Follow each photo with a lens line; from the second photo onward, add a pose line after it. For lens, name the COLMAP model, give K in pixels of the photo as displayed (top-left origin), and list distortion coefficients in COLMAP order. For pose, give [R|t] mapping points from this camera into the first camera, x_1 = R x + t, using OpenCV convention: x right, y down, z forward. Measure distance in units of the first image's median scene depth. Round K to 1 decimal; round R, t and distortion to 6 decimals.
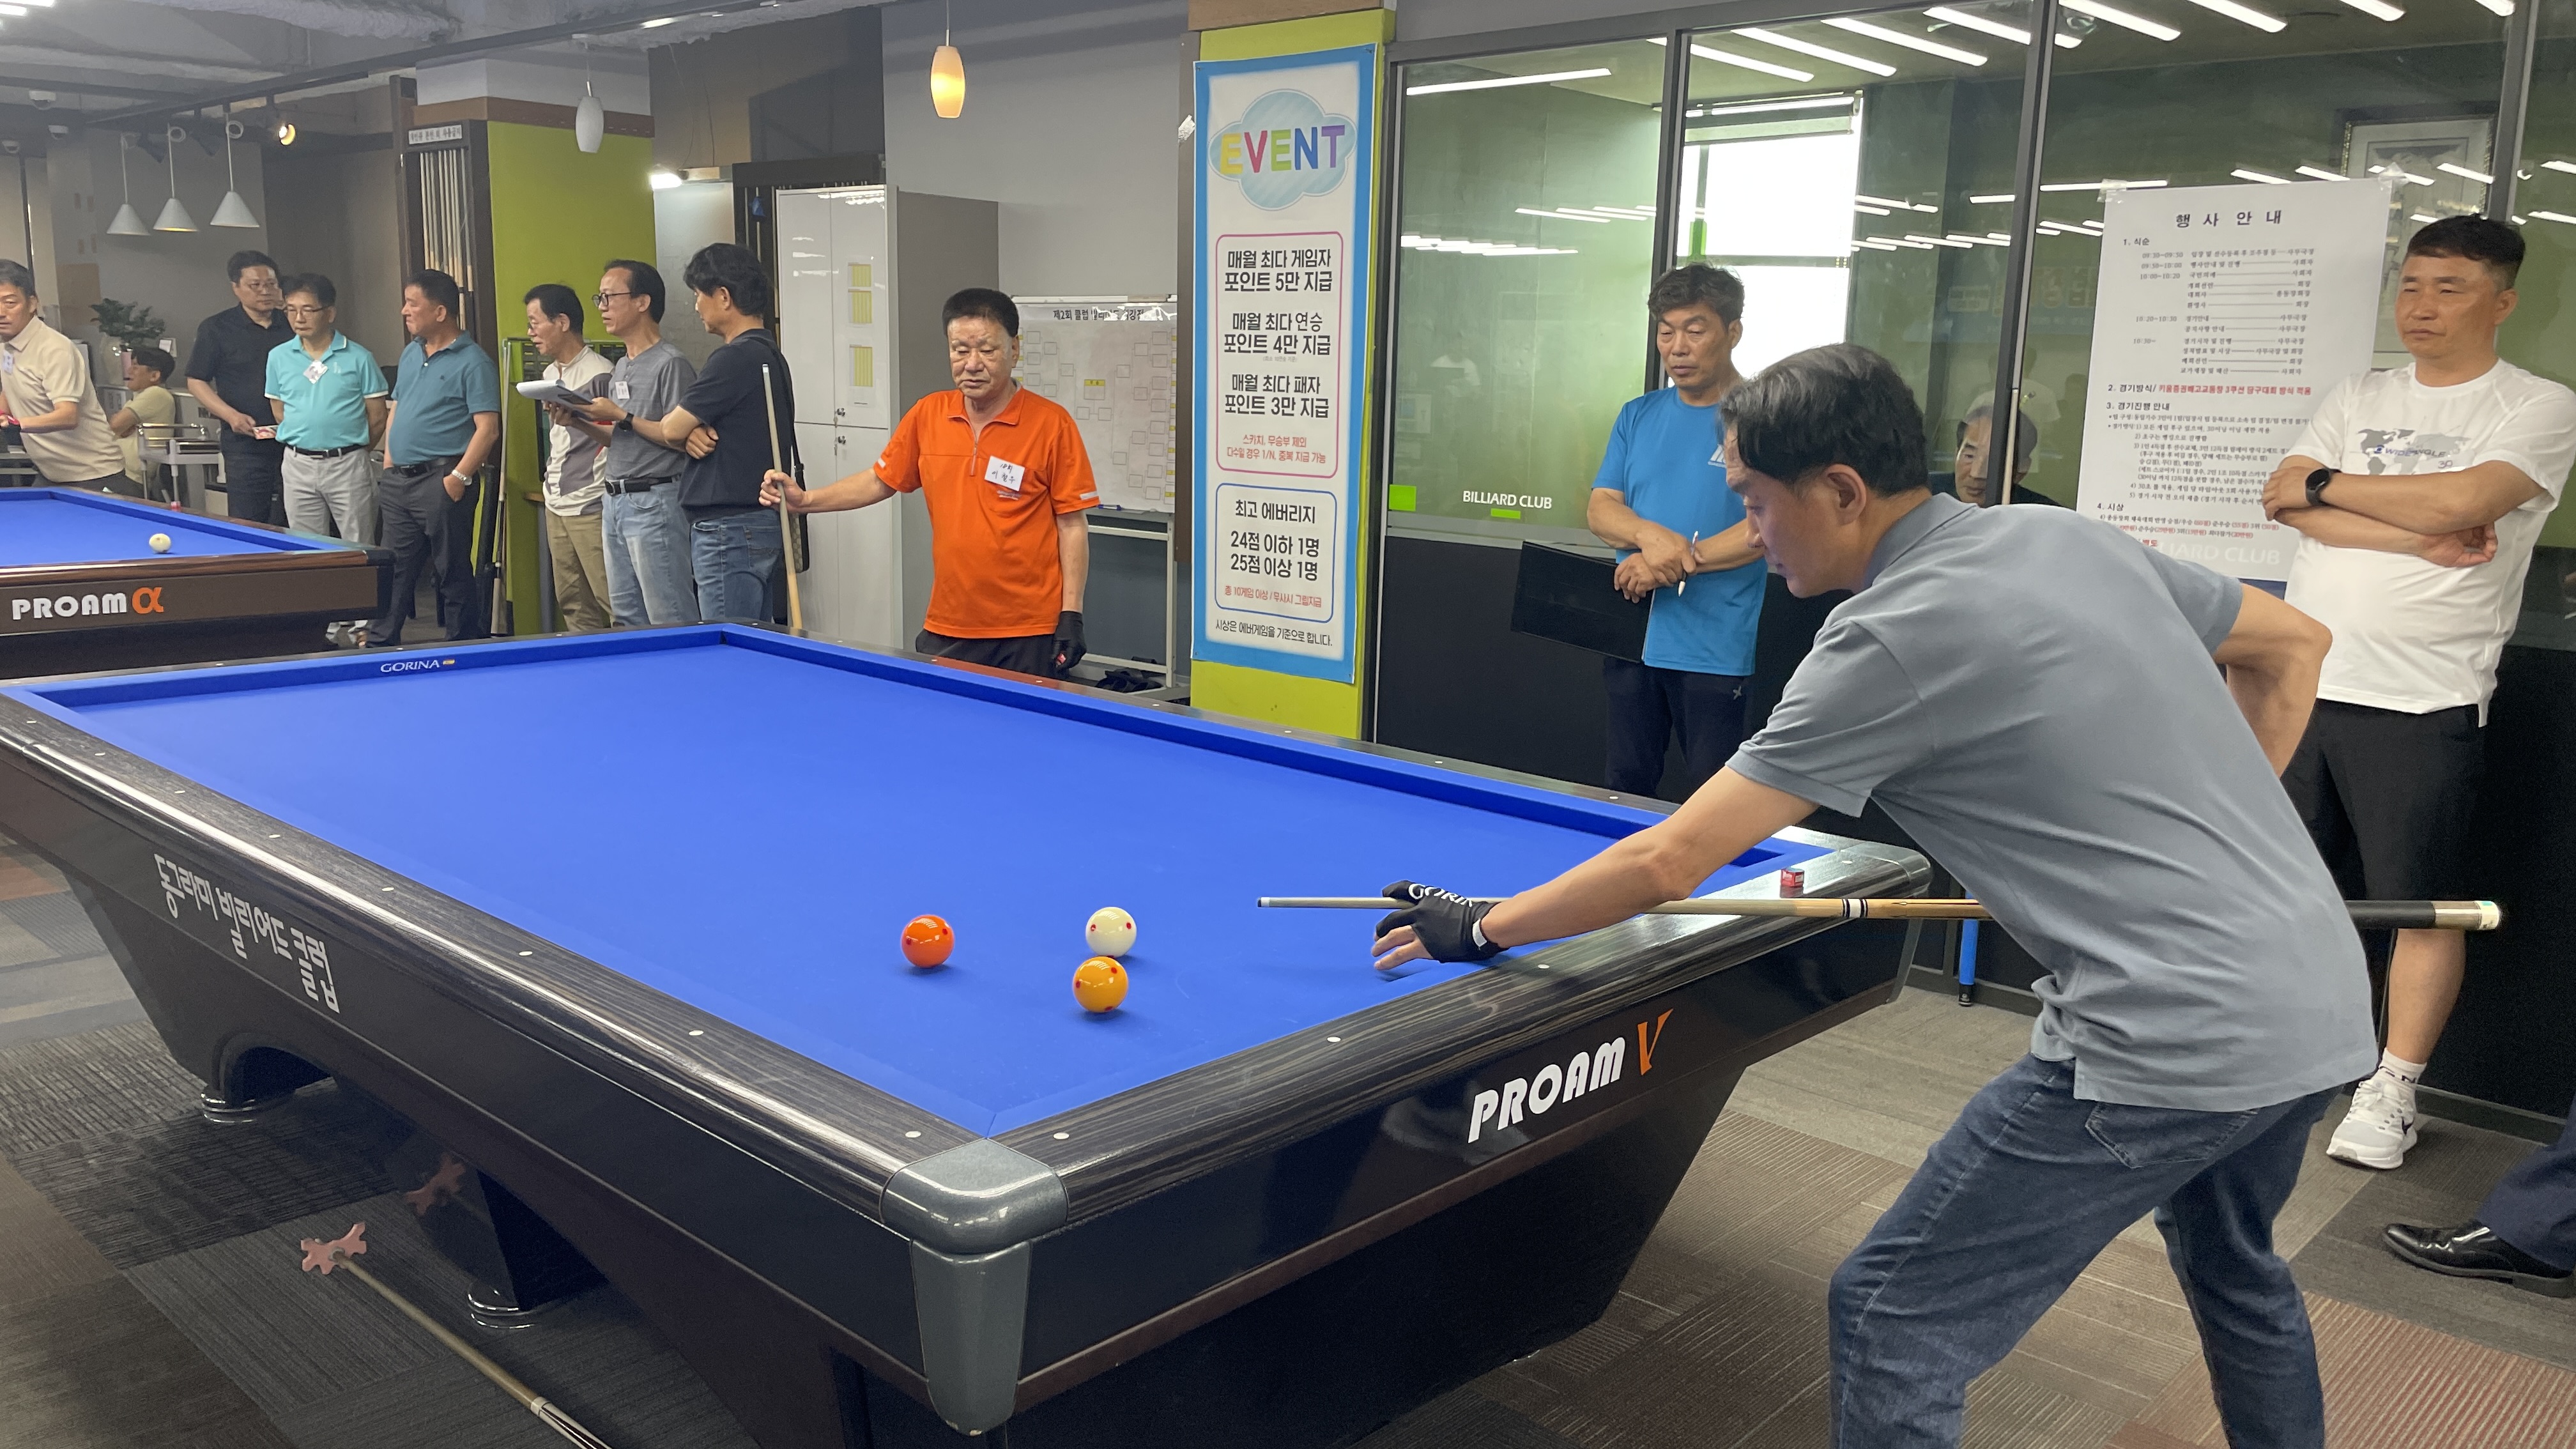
lens RADIAL K [[1939.1, 0, 1288.0], [0, 1939.1, 724.5], [0, 0, 1]] dist [0.122181, -0.205426]
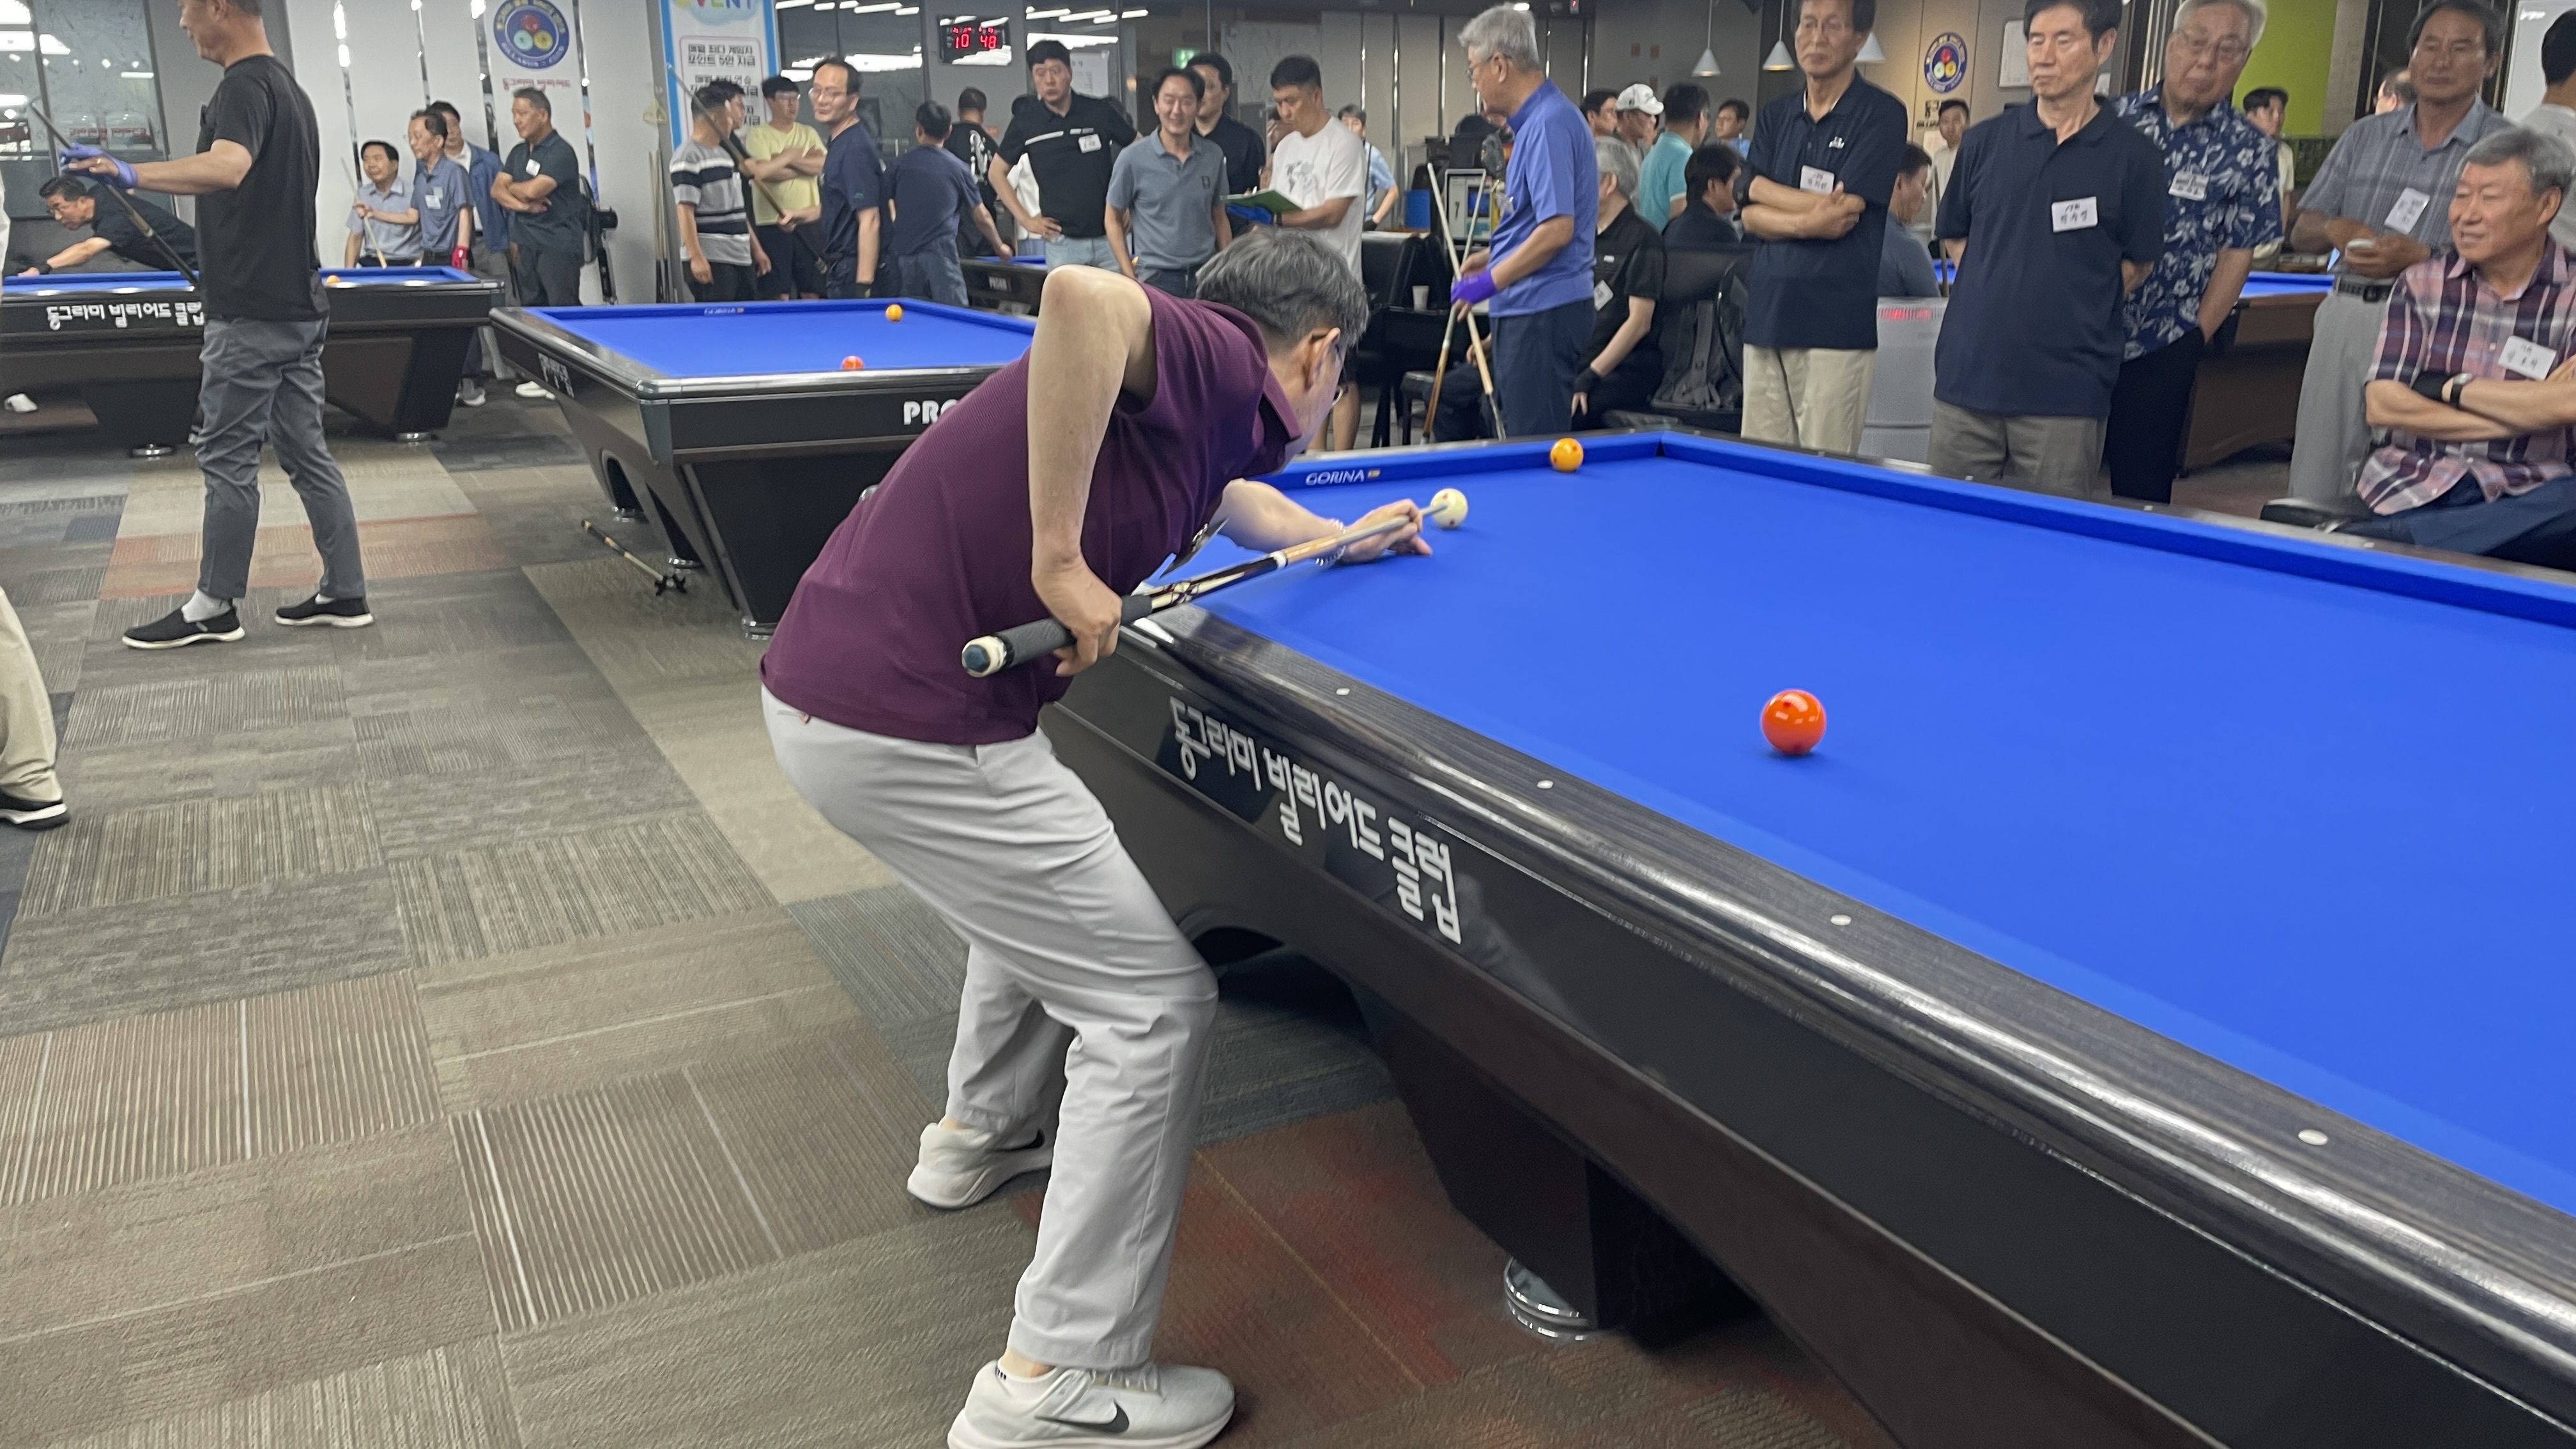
lens RADIAL K [[1939.1, 0, 1288.0], [0, 1939.1, 724.5], [0, 0, 1]] dist [0.122181, -0.205426]
pose [[0.941795, 0.060274, -0.330742, -0.282359], [-0.031416, 0.995271, 0.091918, 0.001728], [0.334718, -0.076177, 0.939234, 0.284830]]
